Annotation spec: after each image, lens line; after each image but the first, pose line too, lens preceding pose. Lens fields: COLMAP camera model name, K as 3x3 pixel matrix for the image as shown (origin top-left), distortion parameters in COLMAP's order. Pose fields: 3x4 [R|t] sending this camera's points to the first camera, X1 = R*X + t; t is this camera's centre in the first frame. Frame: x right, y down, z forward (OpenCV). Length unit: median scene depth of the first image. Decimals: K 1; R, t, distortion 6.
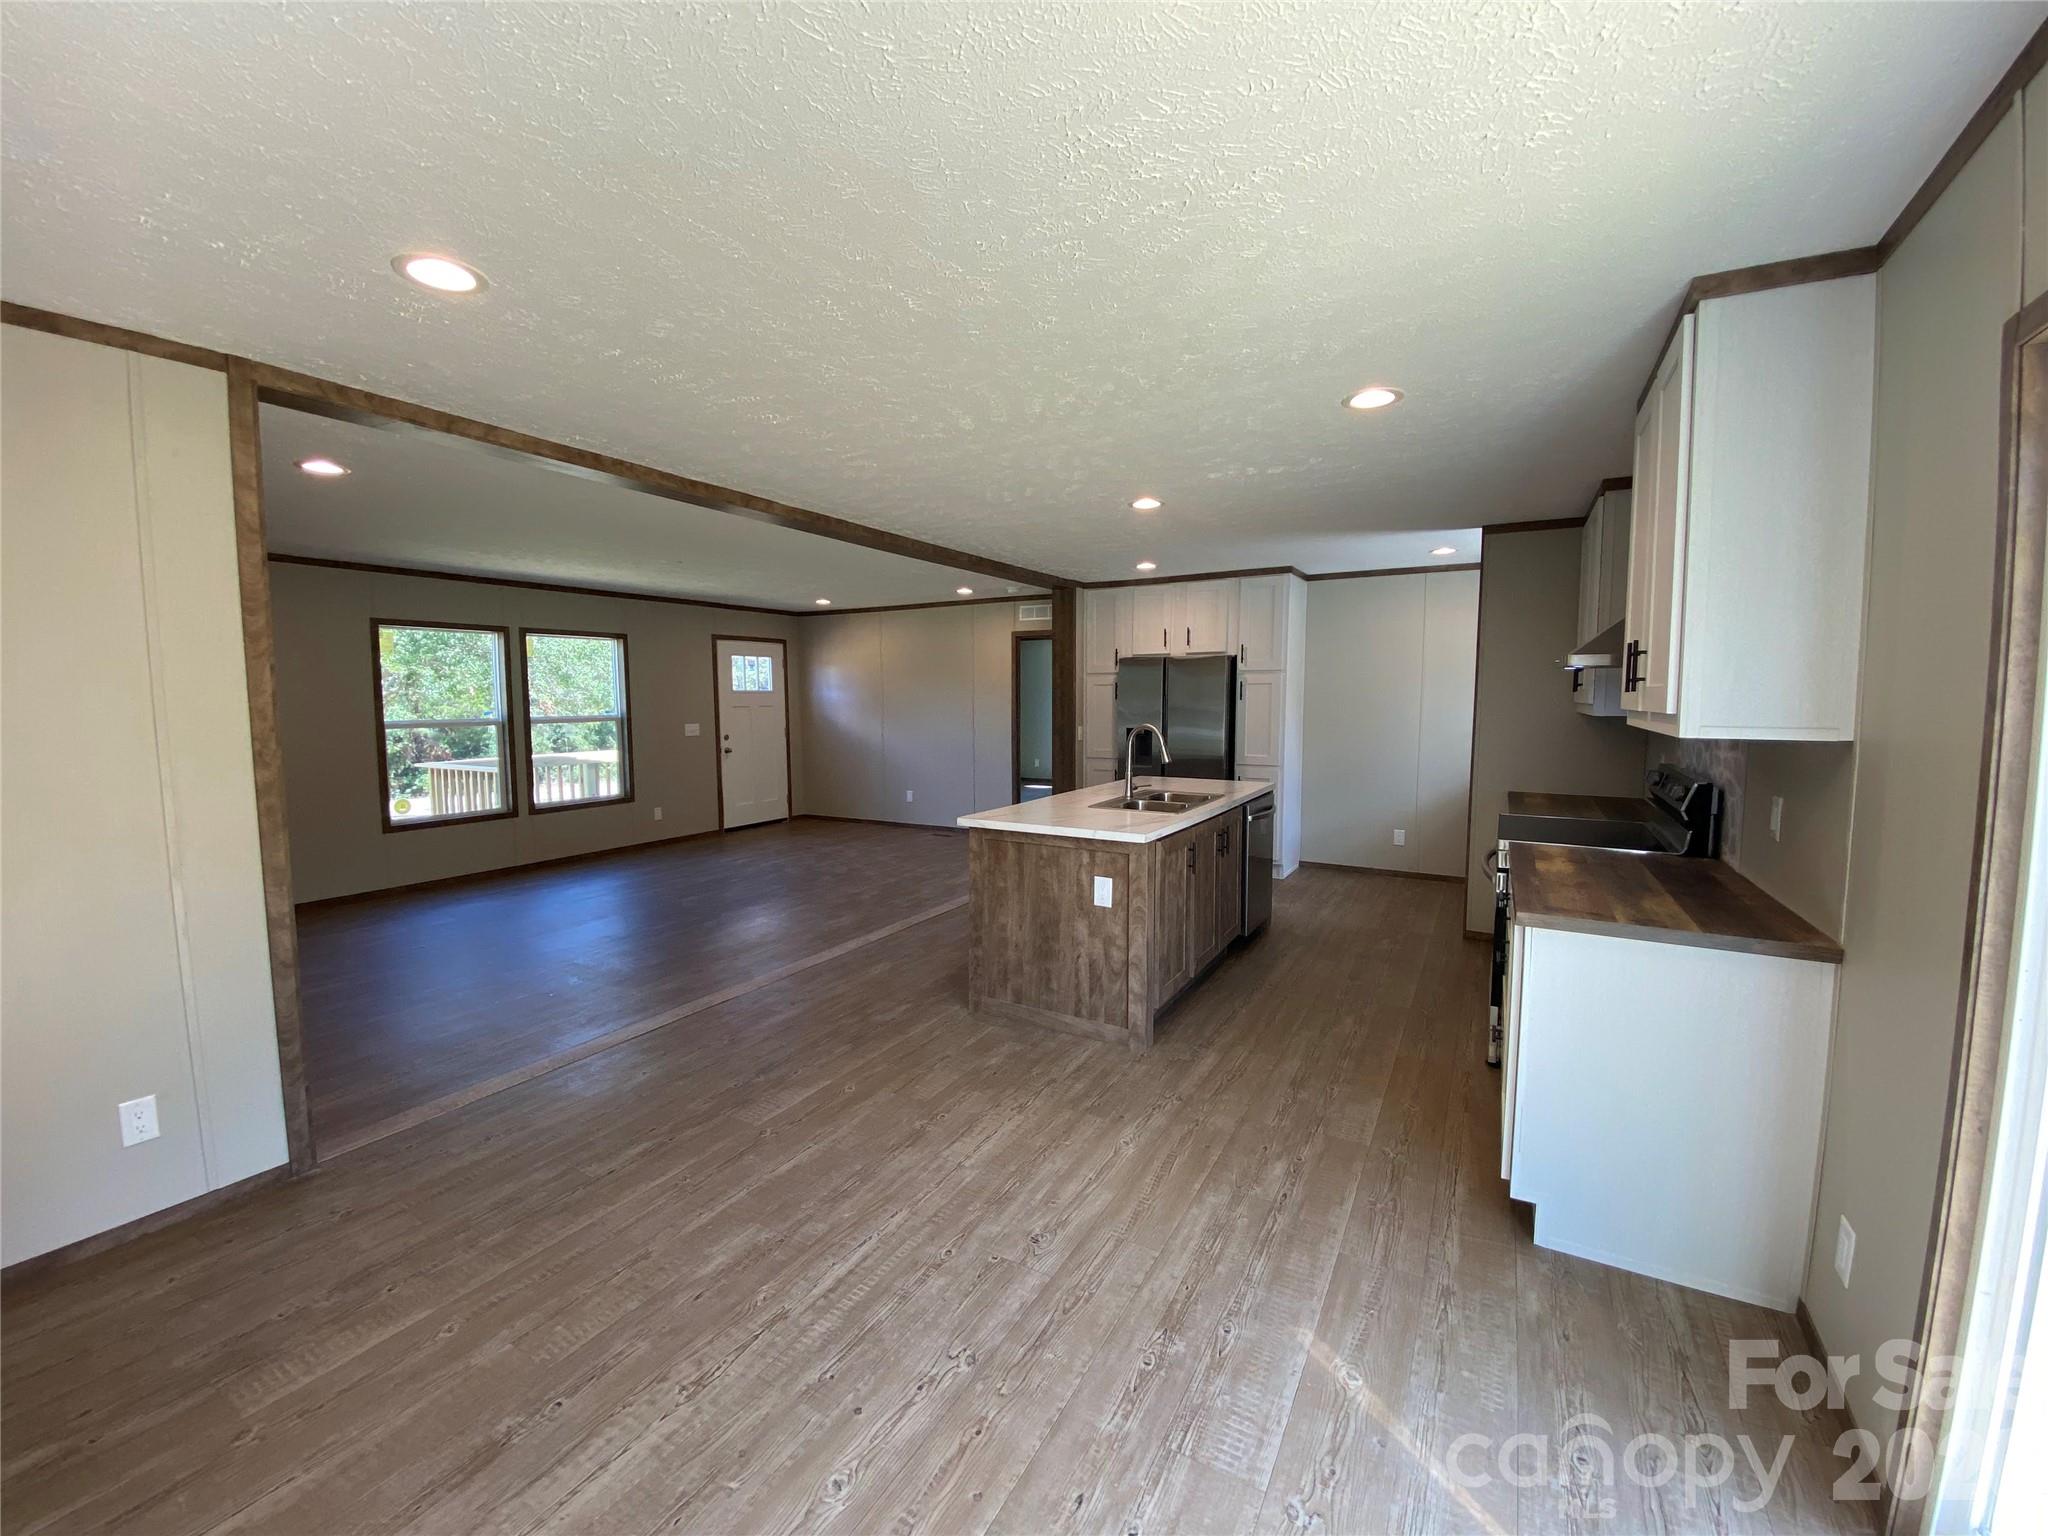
lens RADIAL K [[831.2, 0, 1013.4], [0, 831.2, 748.6], [0, 0, 1]] dist [-0.008701, -0.004382]
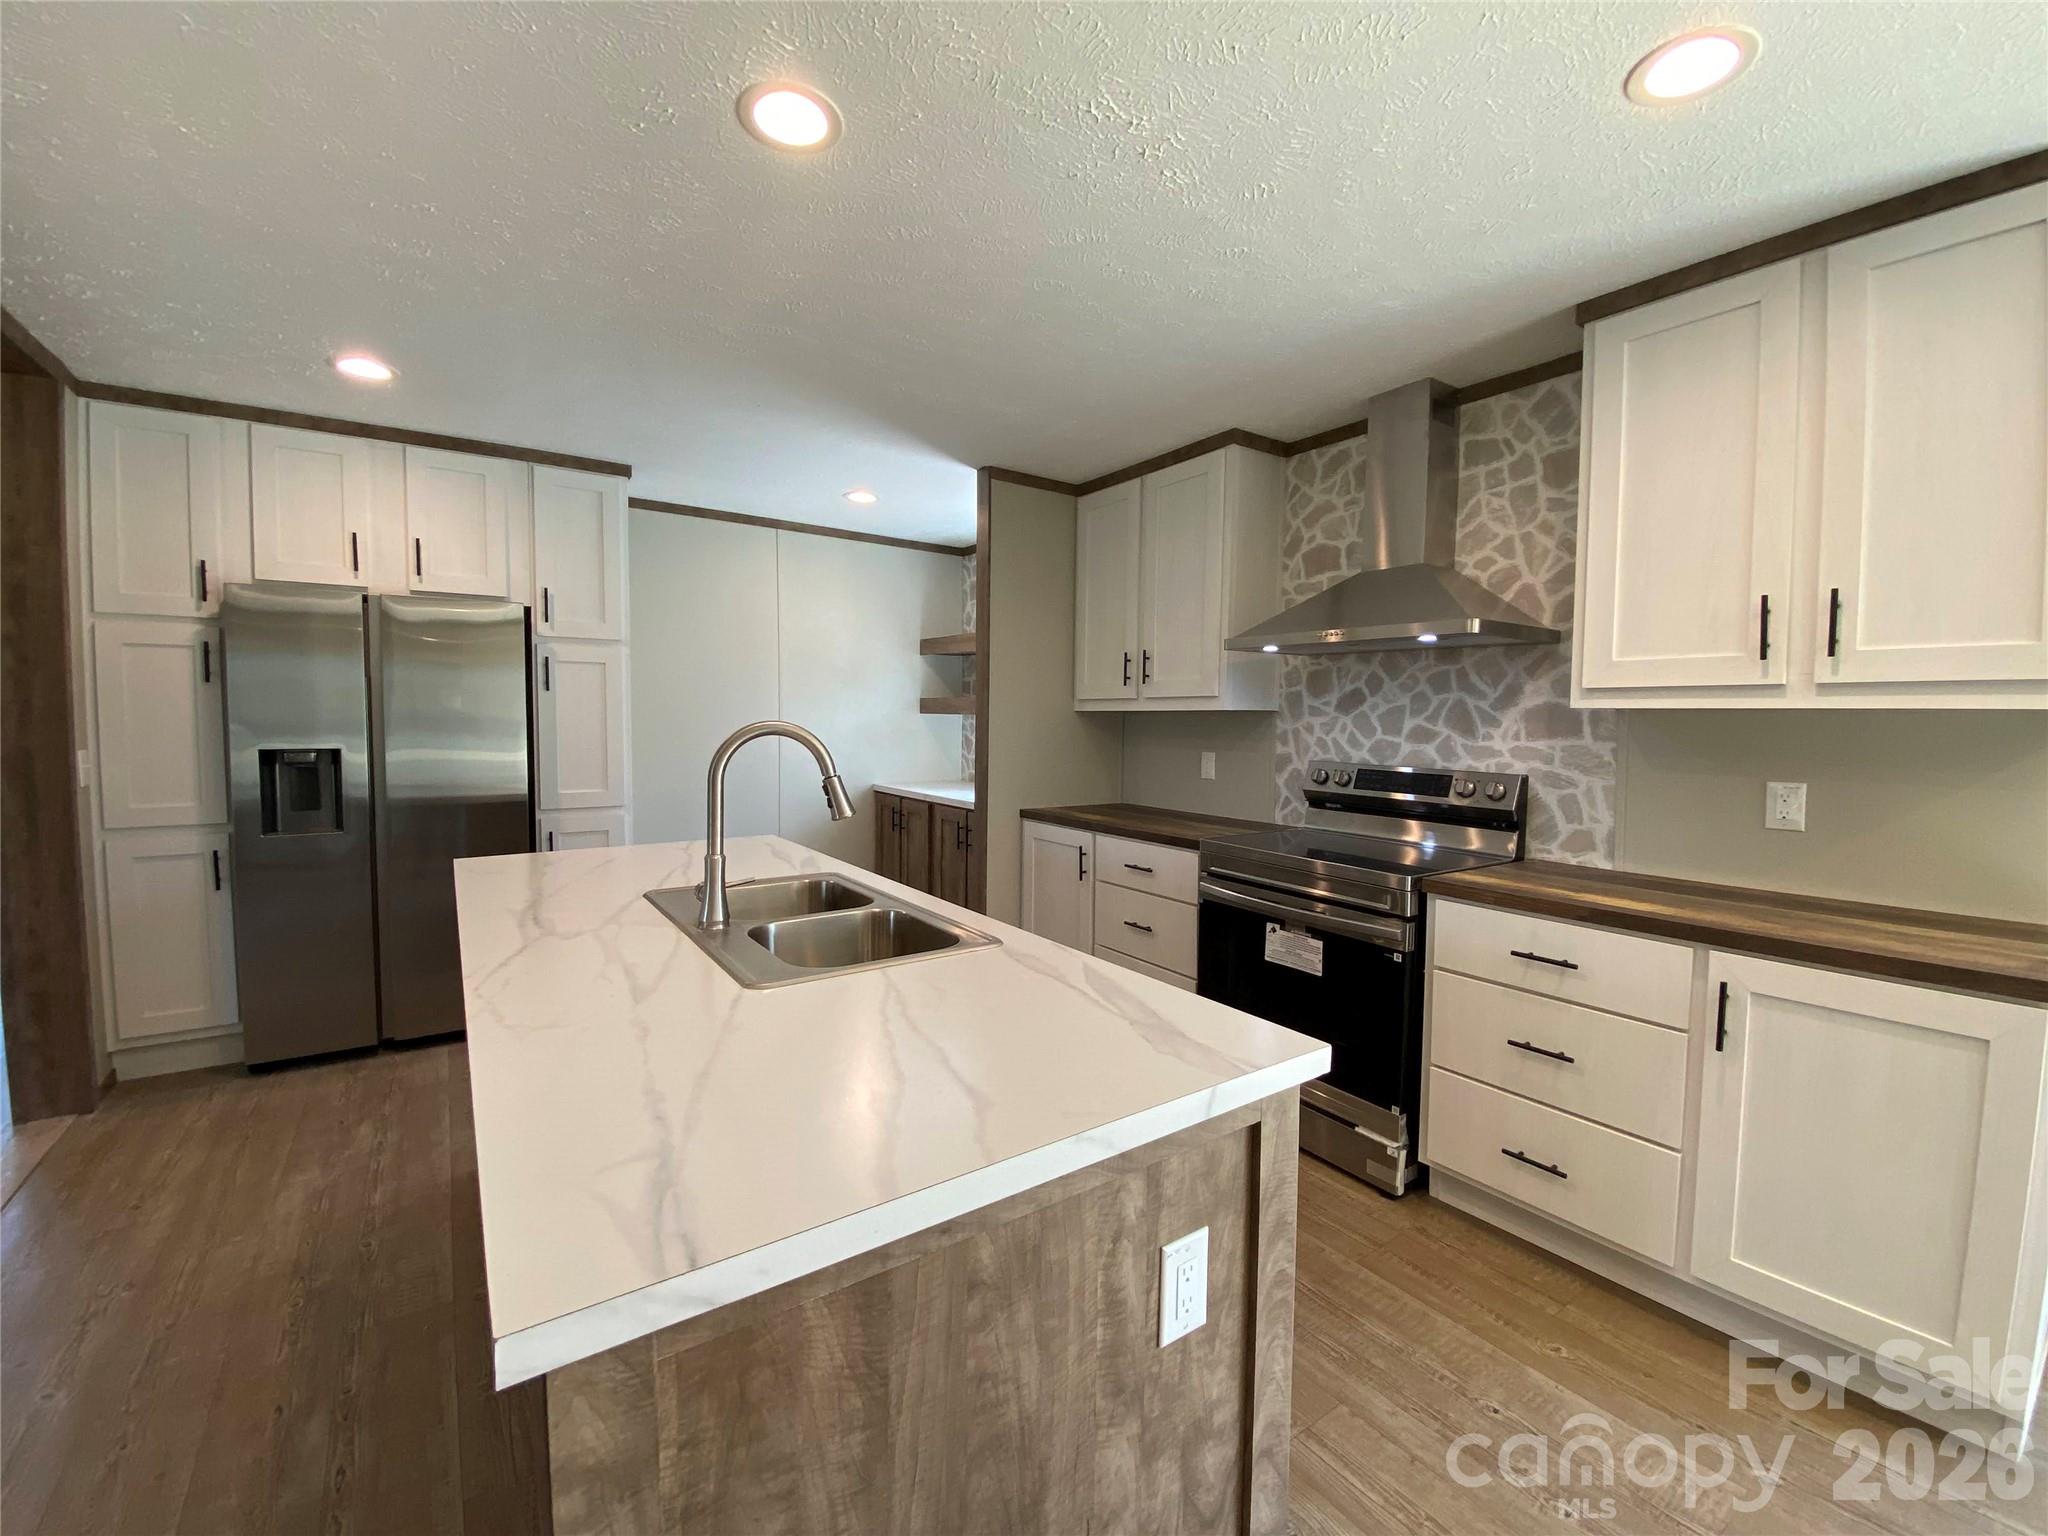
lens RADIAL K [[831.2, 0, 964.7], [0, 831.2, 764.4], [0, 0, 1]] dist [-0.008701, -0.004382]
pose [[0.423388, -0.041063, 0.905017, -0.280882], [0.046863, 0.998628, 0.023387, -0.031184], [-0.904735, 0.032510, 0.424732, 1.497693]]
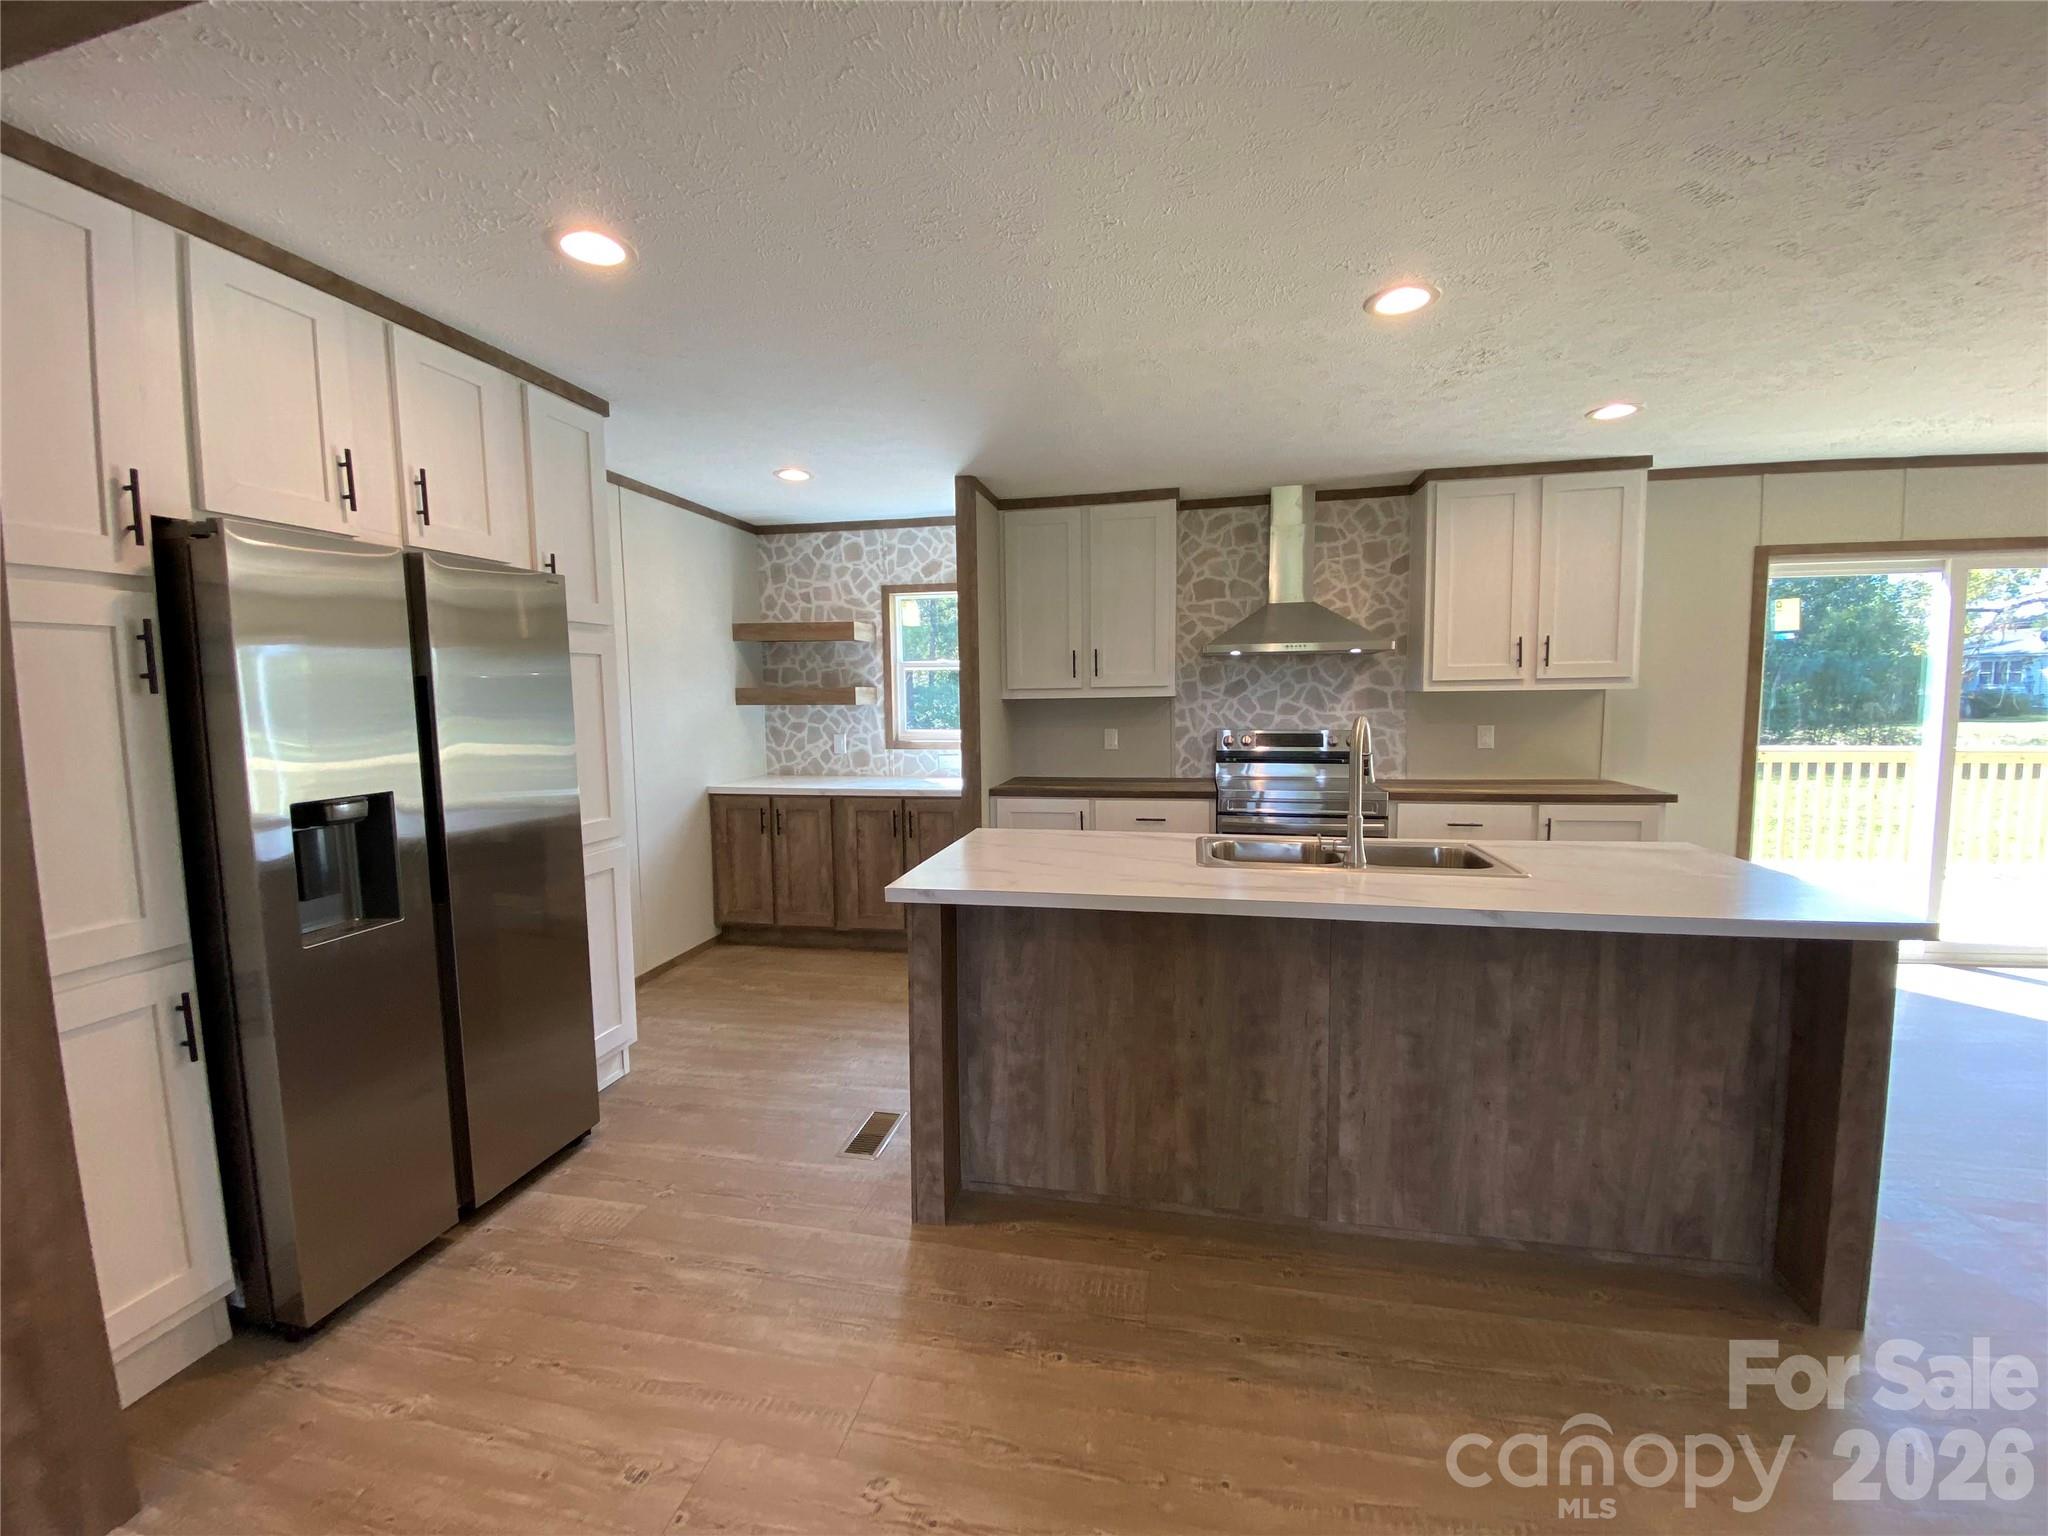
lens RADIAL K [[831.2, 0, 1024.1], [0, 831.2, 763.9], [0, 0, 1]] dist [-0.008701, -0.004382]
pose [[-0.317589, -0.068288, 0.945766, -0.531619], [0.081693, 0.991725, 0.099039, -0.137084], [-0.944703, 0.108716, -0.309382, 2.677309]]
